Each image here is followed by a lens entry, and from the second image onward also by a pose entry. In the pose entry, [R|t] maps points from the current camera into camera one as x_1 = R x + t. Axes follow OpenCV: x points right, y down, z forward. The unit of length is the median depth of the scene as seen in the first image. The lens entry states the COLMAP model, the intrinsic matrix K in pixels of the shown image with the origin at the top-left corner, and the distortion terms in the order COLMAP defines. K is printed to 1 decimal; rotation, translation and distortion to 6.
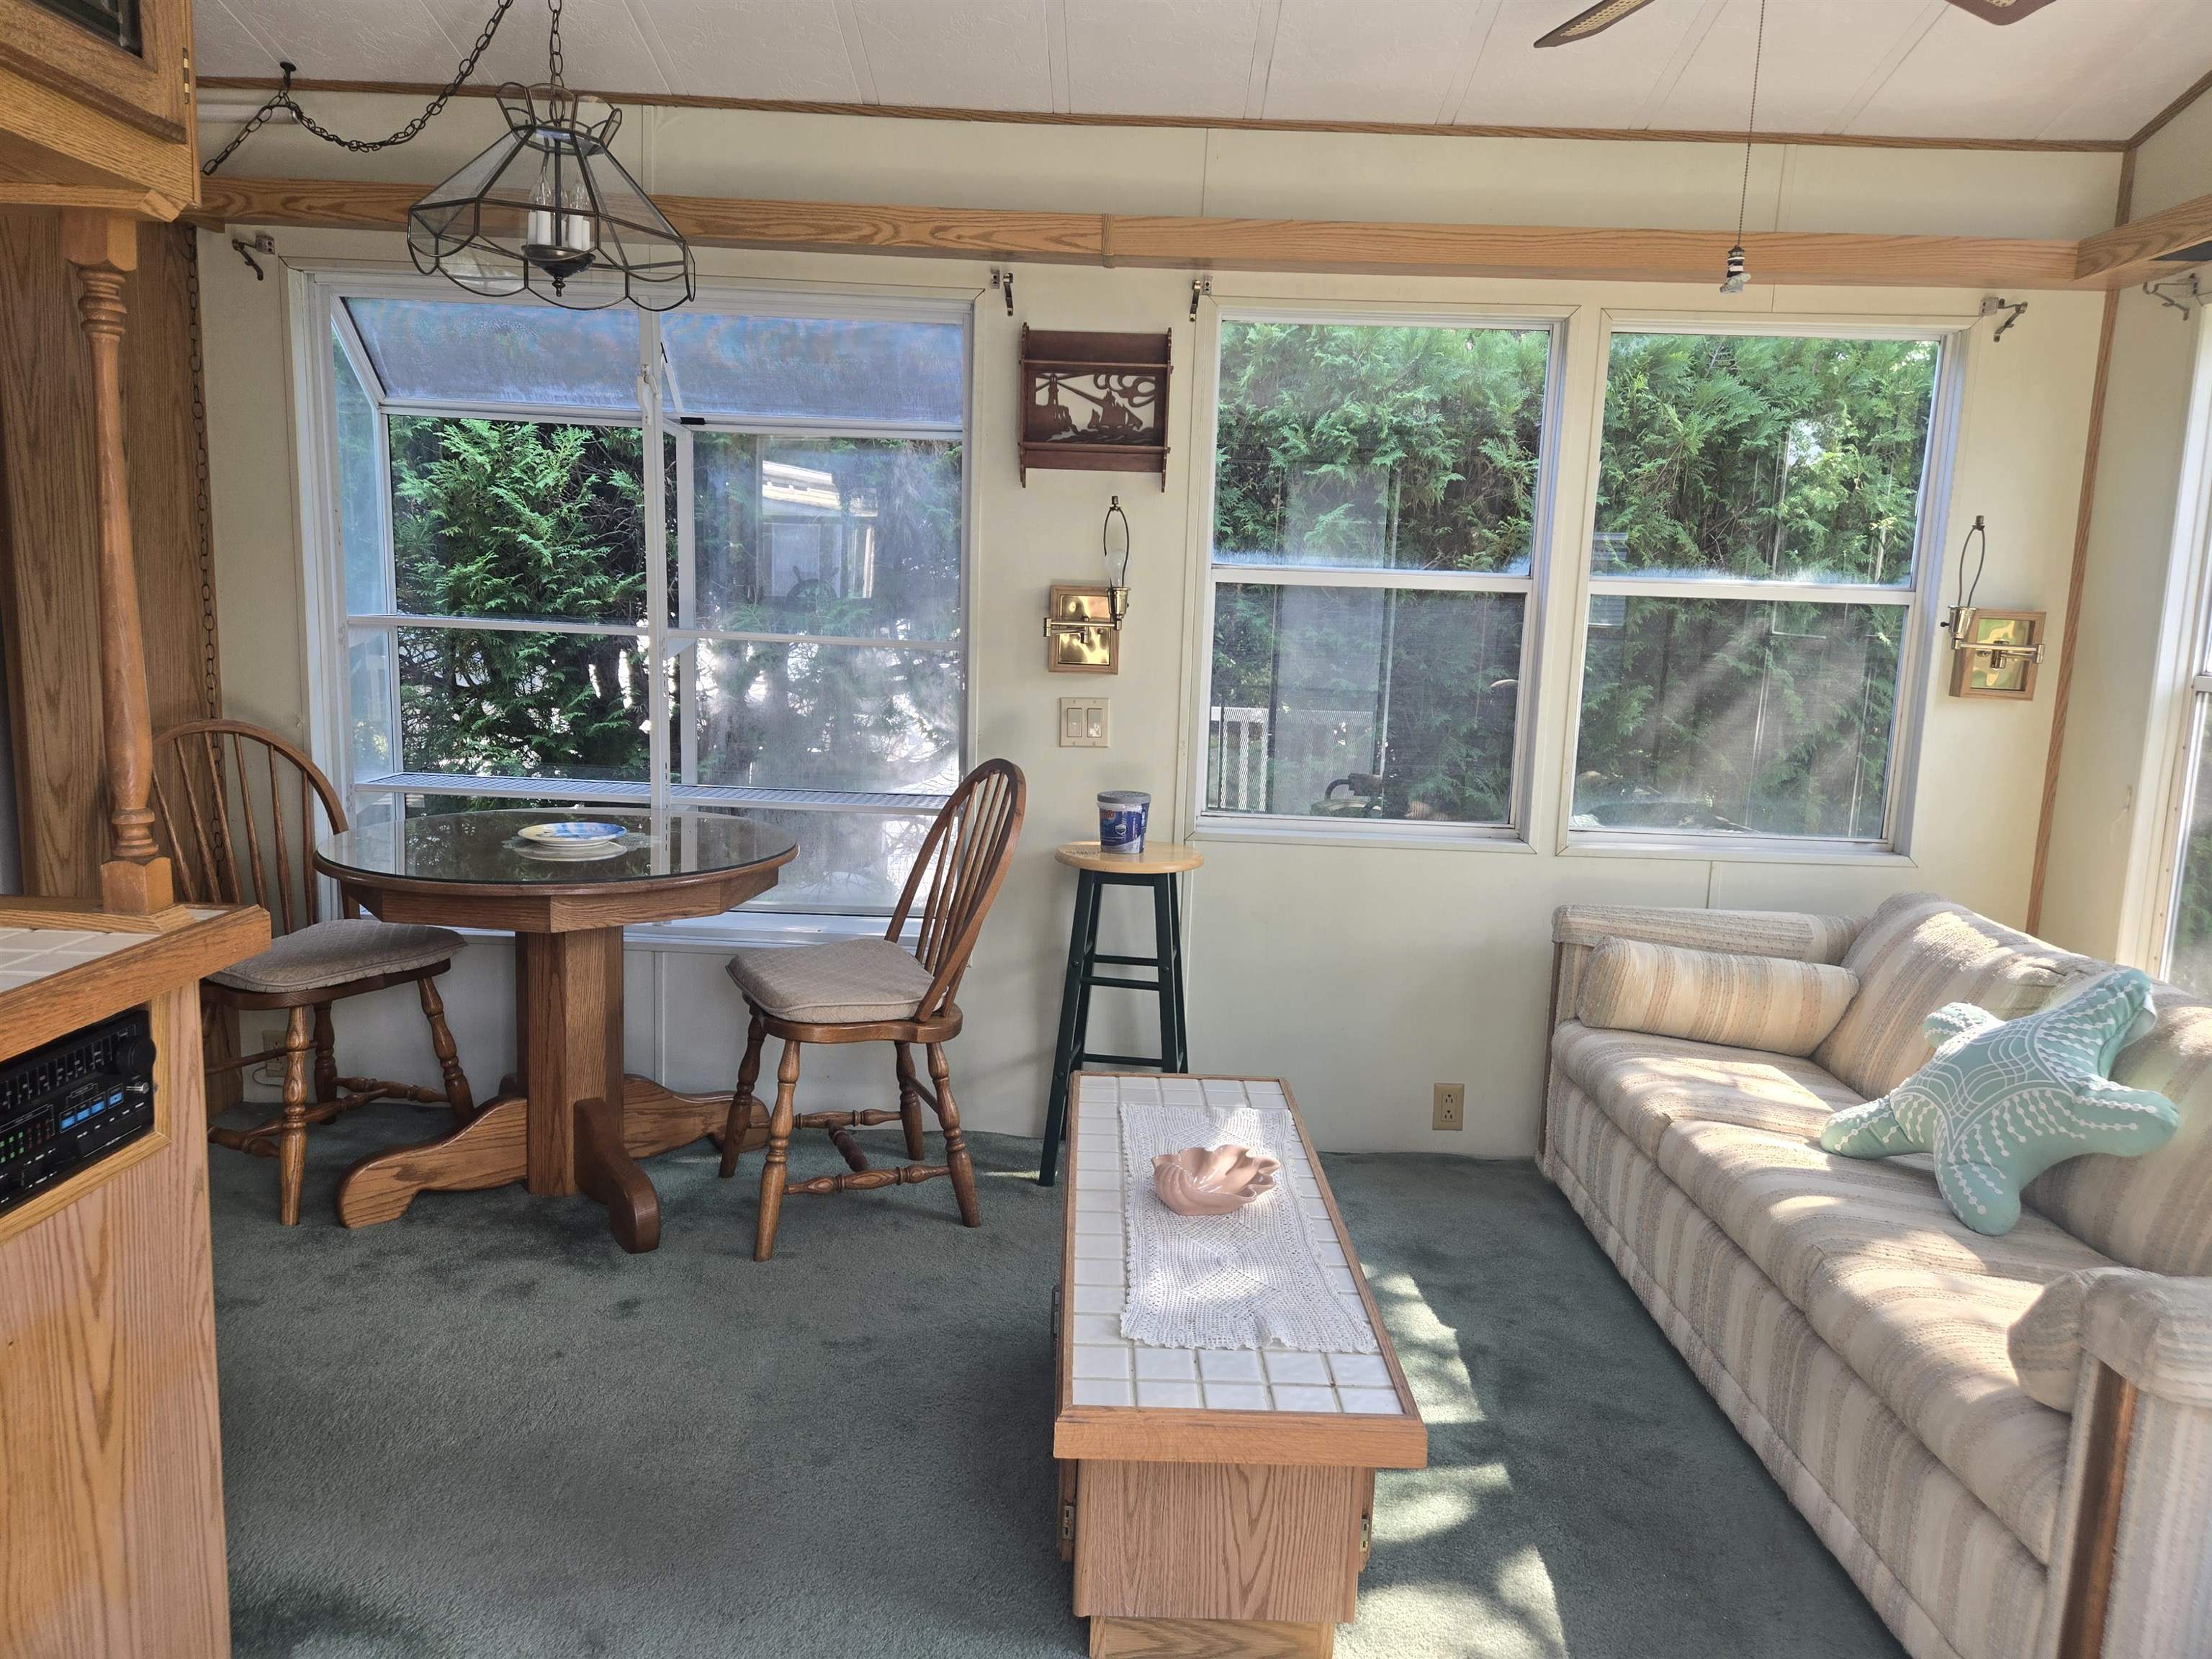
lens RADIAL K [[1488.4, 0, 1109.0], [0, 1488.4, 801.1], [0, 0, 1]] dist [0.079903, -0.074083]
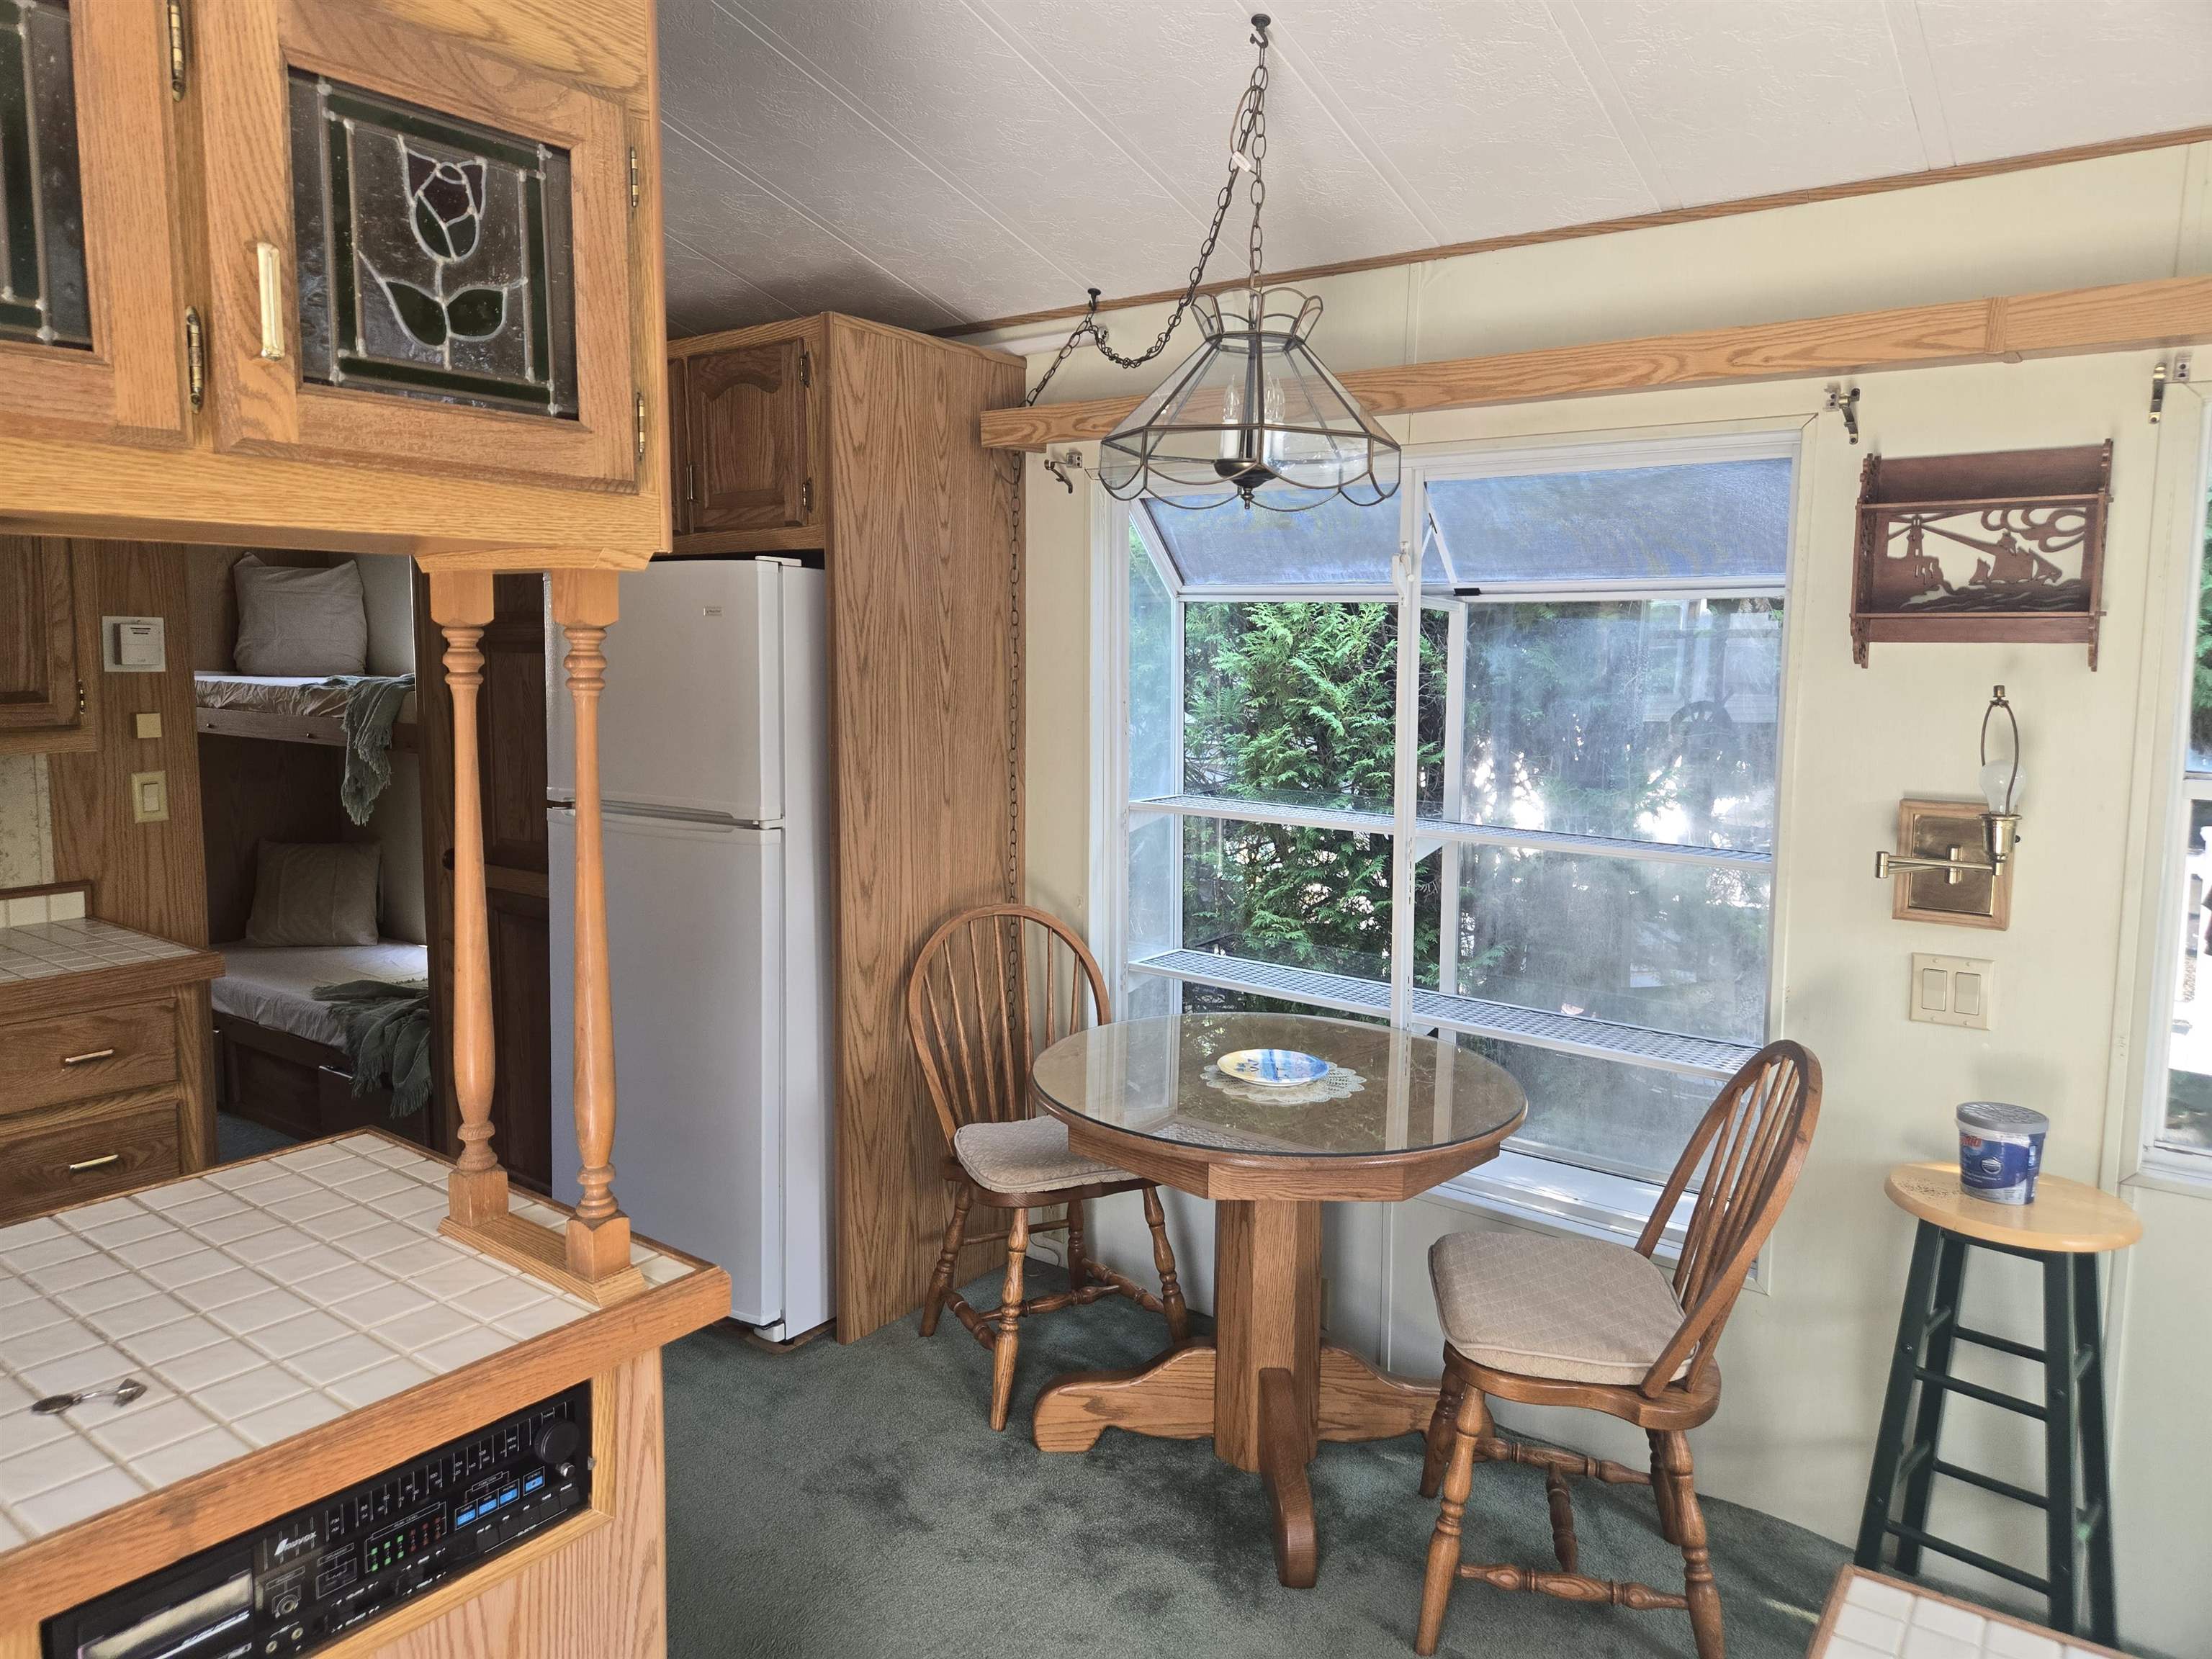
lens RADIAL K [[1486.7, 0, 1094.3], [0, 1486.7, 793.3], [0, 0, 1]] dist [0.082536, -0.078306]
pose [[0.808698, 0.032768, -0.587311, 0.079122], [-0.064793, 0.997334, -0.033572, -0.102995], [0.584645, 0.065203, 0.808665, 0.185261]]
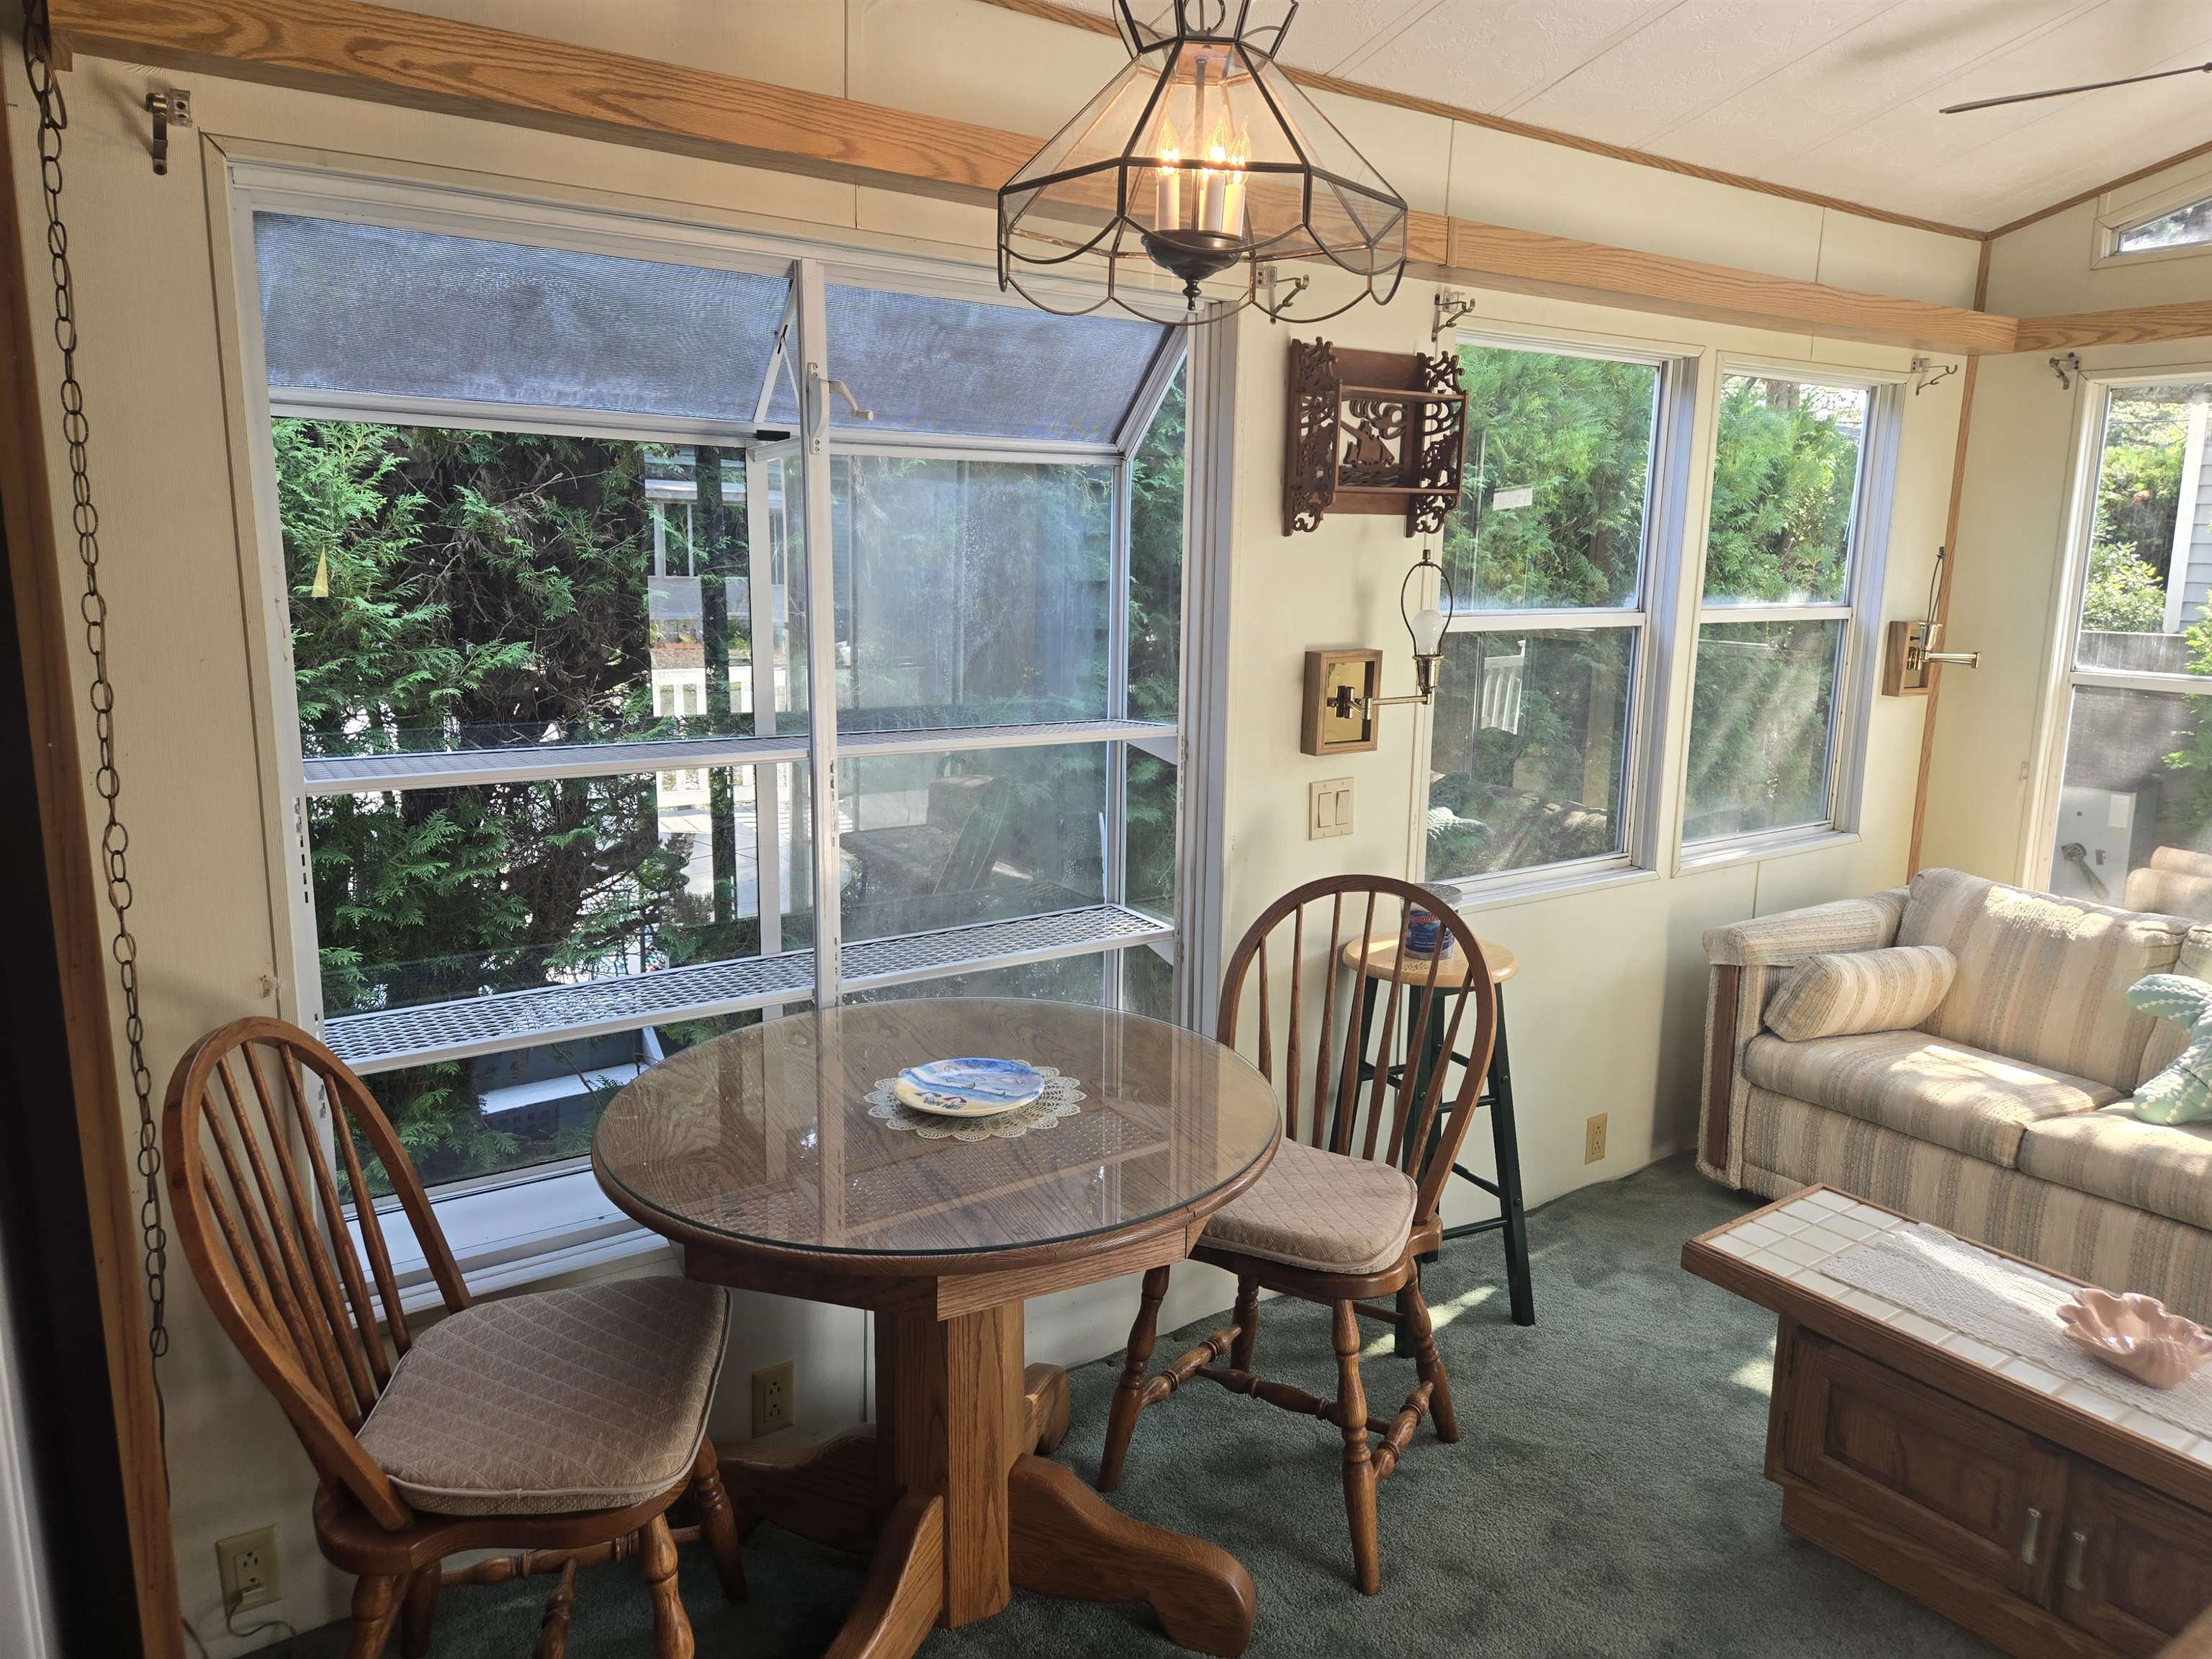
lens RADIAL K [[1481.7, 0, 1128.9], [0, 1481.7, 793.3], [0, 0, 1]] dist [0.079823, -0.071999]
pose [[0.811991, -0.121693, 0.570843, -0.637199], [0.094460, 0.992529, 0.077223, -0.147580], [-0.575976, -0.008783, 0.817419, 0.401094]]
